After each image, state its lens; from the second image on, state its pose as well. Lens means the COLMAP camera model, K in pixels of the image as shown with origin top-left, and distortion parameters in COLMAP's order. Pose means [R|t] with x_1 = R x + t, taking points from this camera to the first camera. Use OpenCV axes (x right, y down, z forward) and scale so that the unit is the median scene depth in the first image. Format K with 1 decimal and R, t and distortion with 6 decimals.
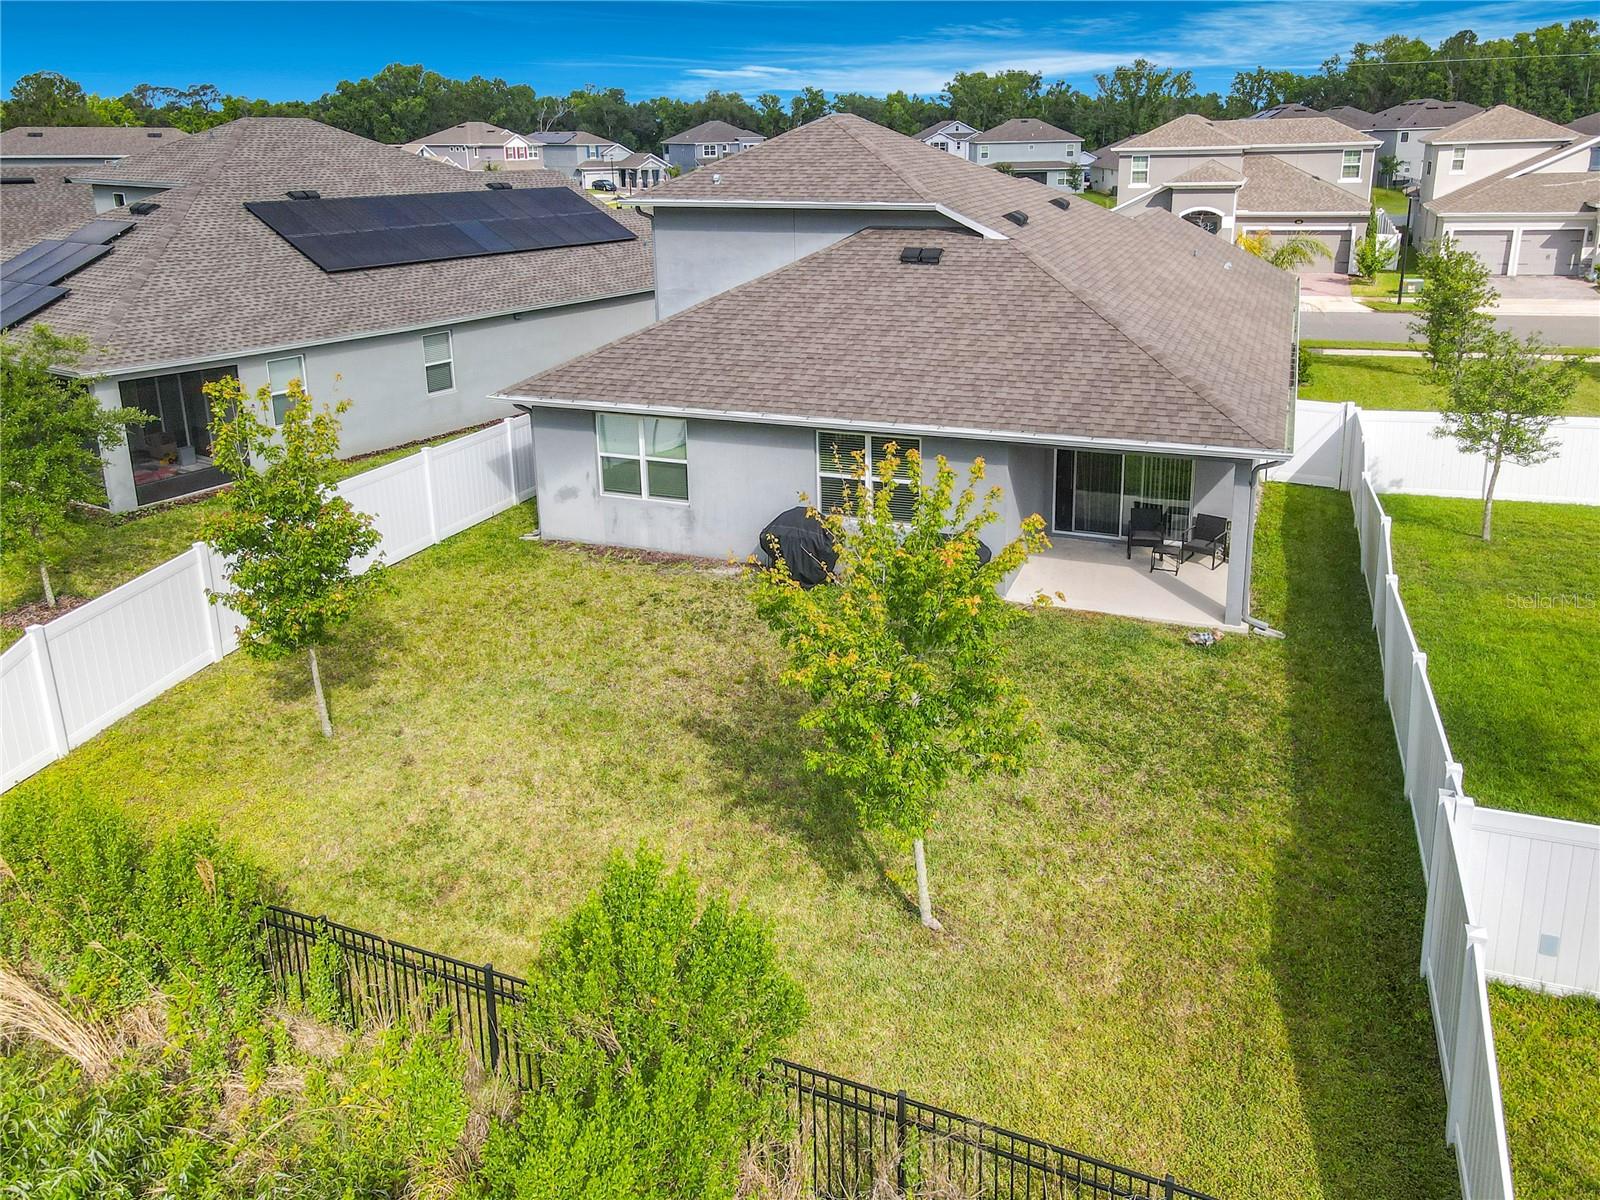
lens RADIAL K [[1202.7, 0, 848.7], [0, 1202.7, 425.0], [0, 0, 1]] dist [0.050990, 0.004533]
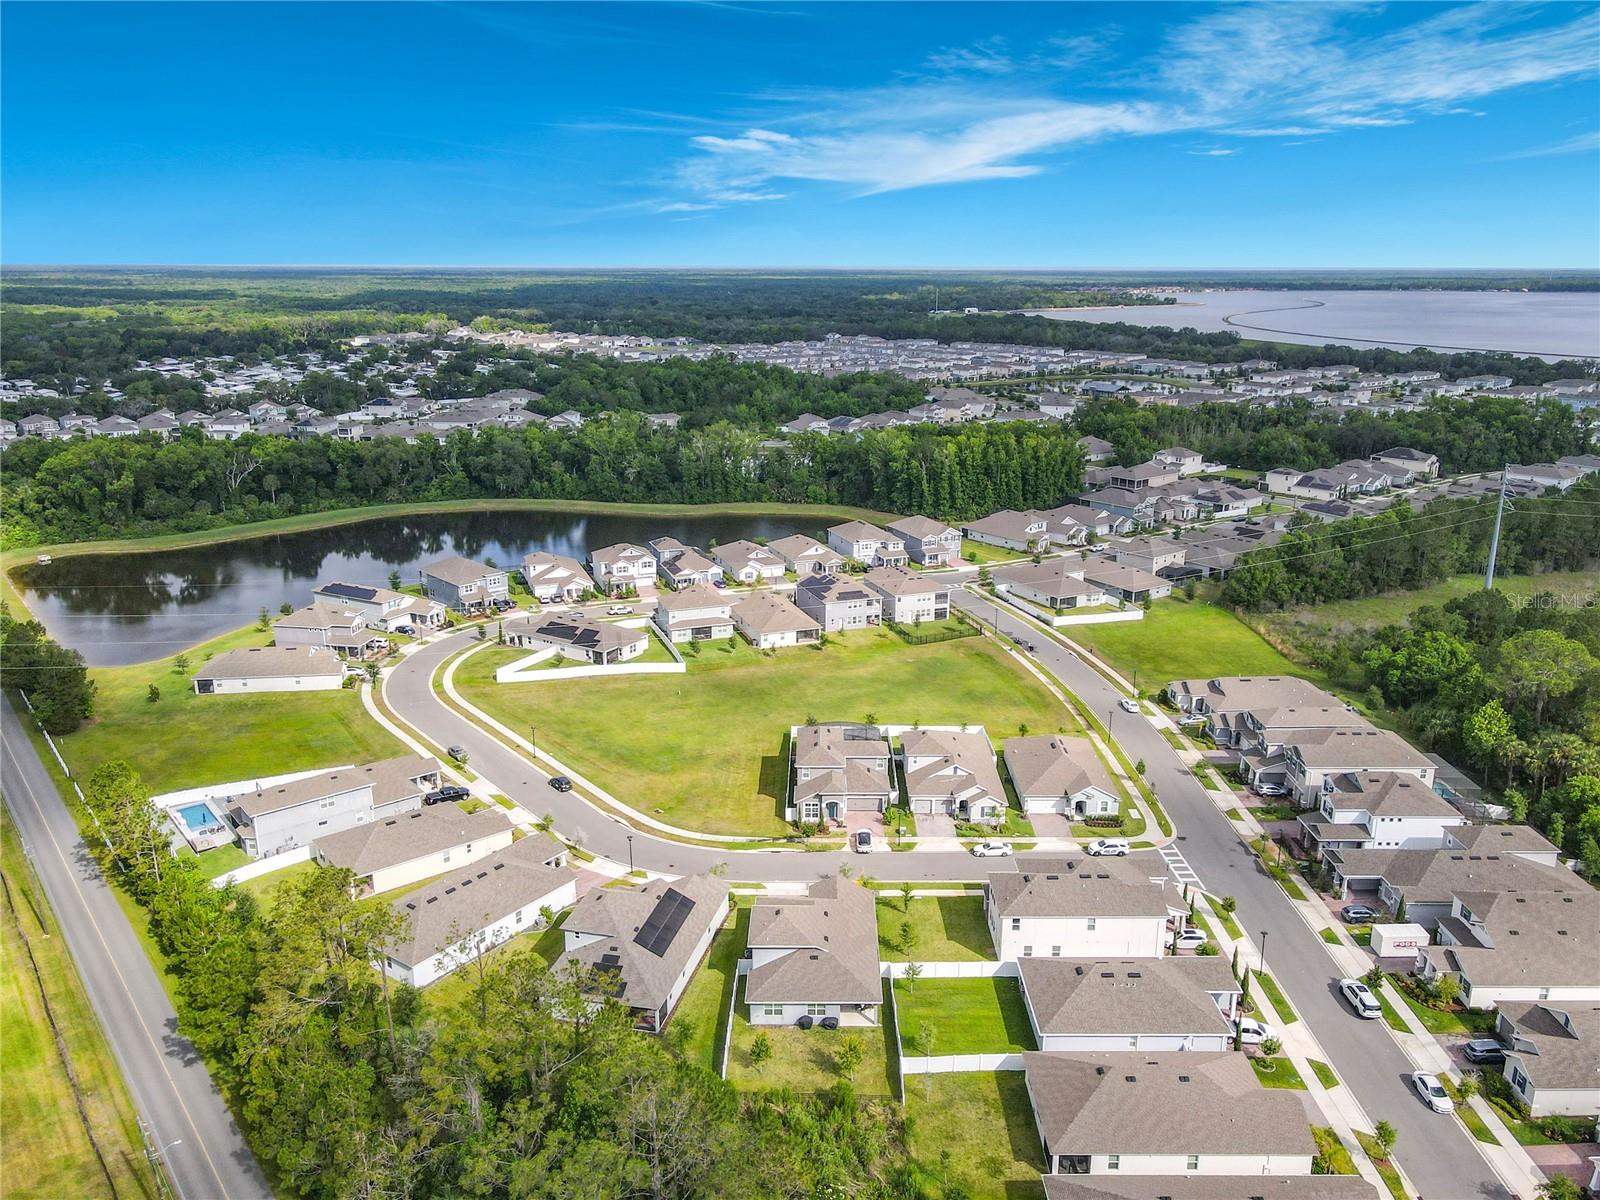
lens RADIAL K [[1183.8, 0, 827.8], [0, 1183.8, 602.2], [0, 0, 1]] dist [-0.004941, 0.067776]
pose [[0.938093, -0.078655, 0.337336, -1.608008], [0.068388, 0.996765, 0.042232, -2.028552], [-0.339566, -0.016548, 0.940437, -4.135303]]
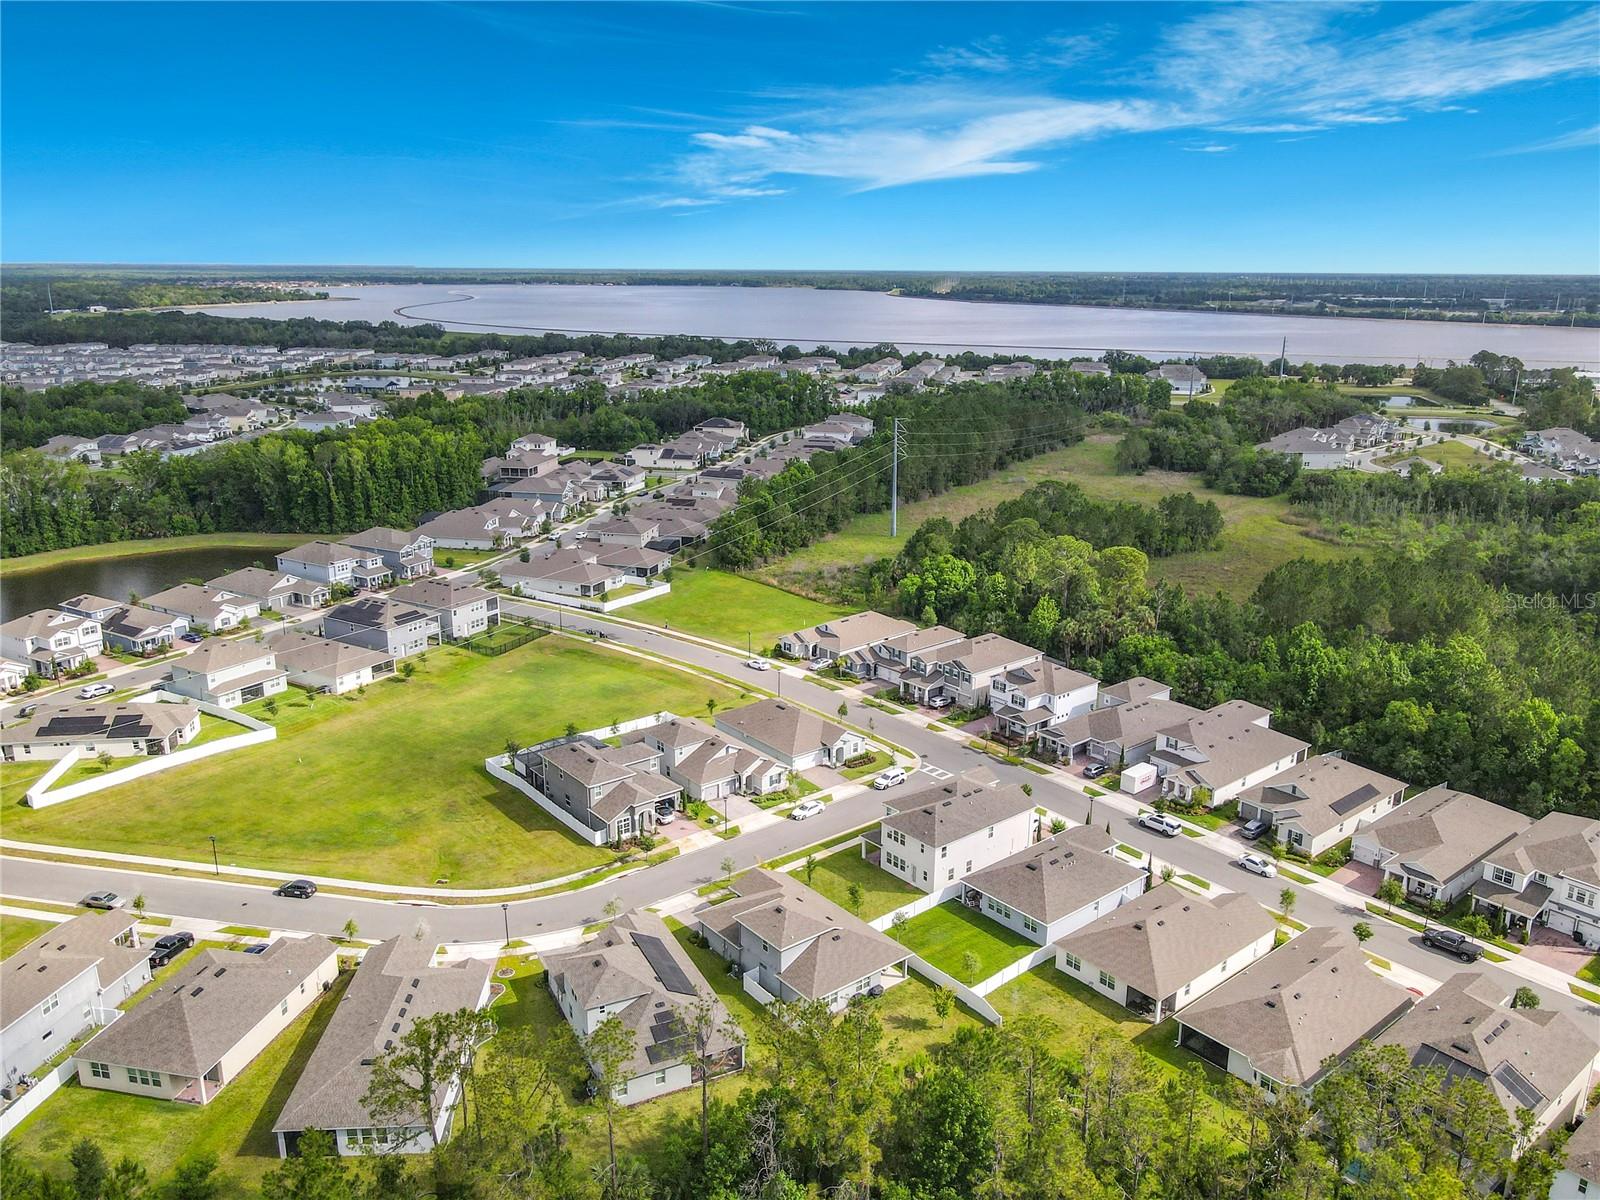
lens RADIAL K [[1205.4, 0, 803.1], [0, 1205.4, 526.2], [0, 0, 1]] dist [-0.008517, -0.001432]
pose [[0.519701, -0.166555, 0.837956, -4.400848], [0.195130, 0.978029, 0.073376, -2.468954], [-0.831766, 0.125377, 0.540783, -2.100571]]
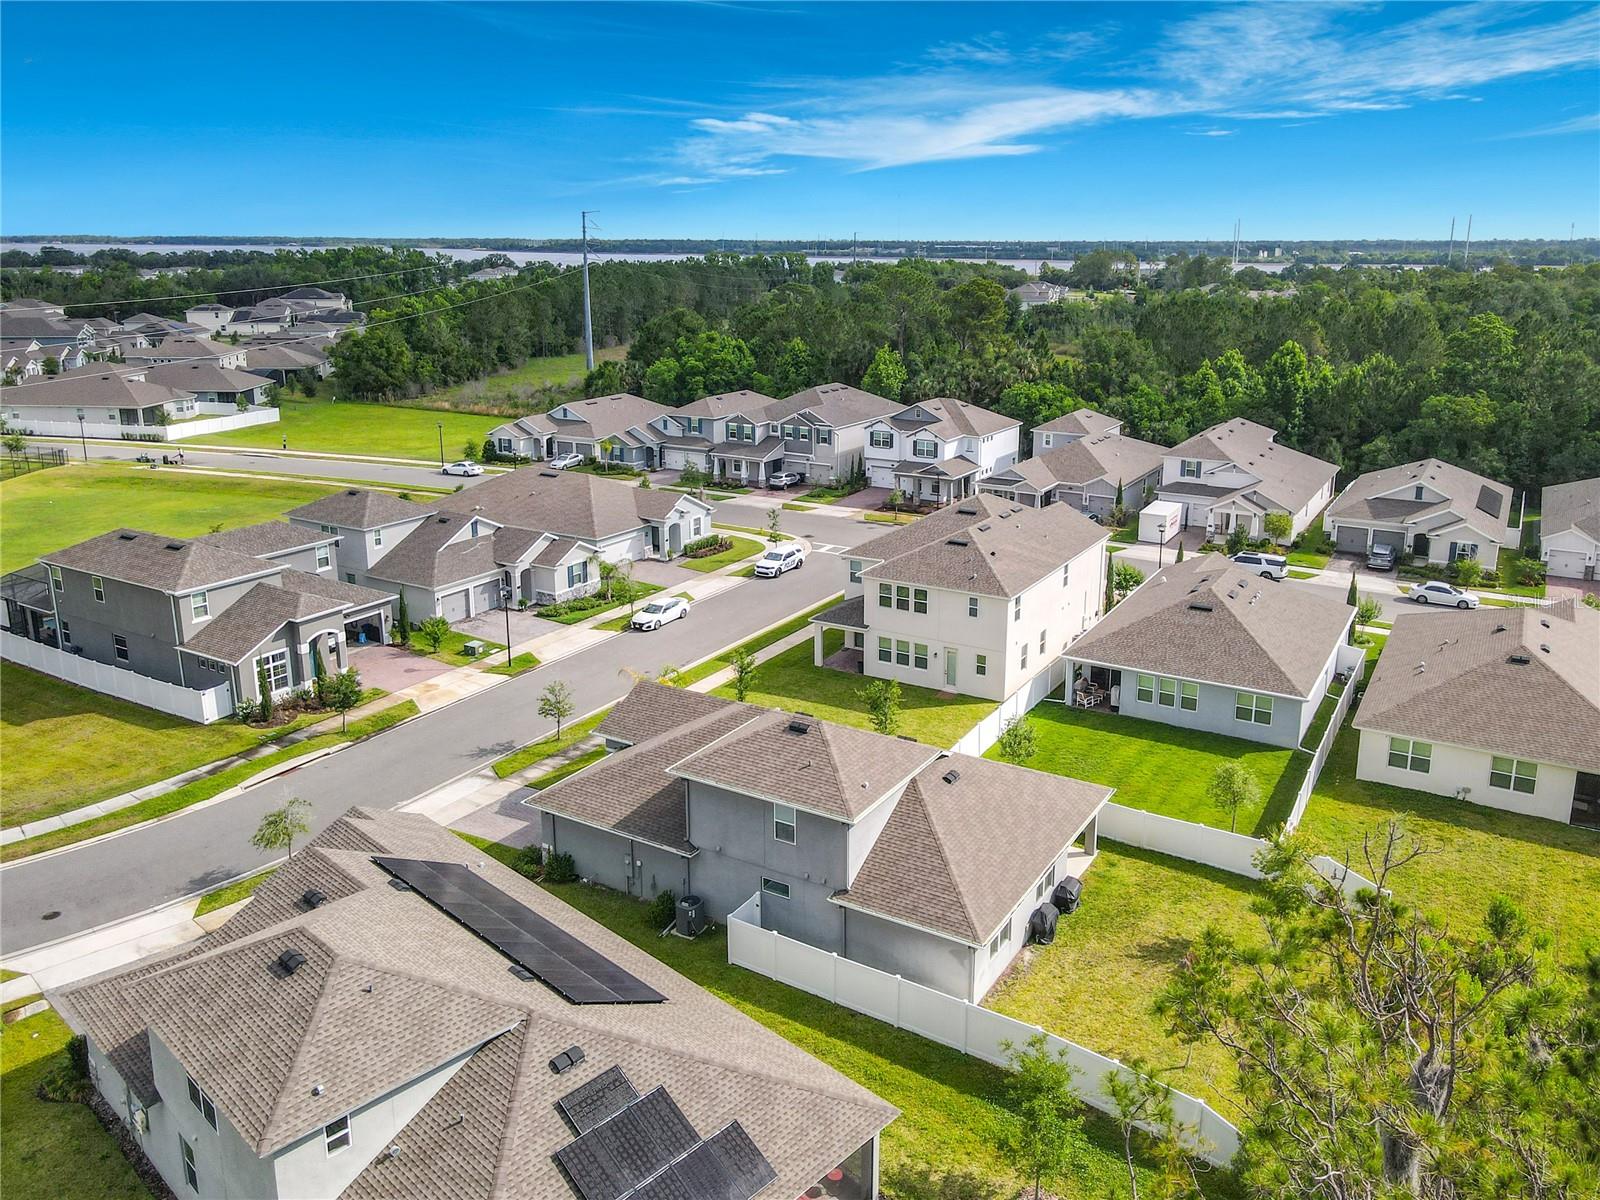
lens RADIAL K [[1200.4, 0, 844.2], [0, 1200.4, 509.2], [0, 0, 1]] dist [0.003781, 0.012377]
pose [[0.176864, -0.200445, 0.963608, -1.937173], [0.225084, 0.961335, 0.158659, -0.991193], [-0.958153, 0.188832, 0.215142, 0.681963]]
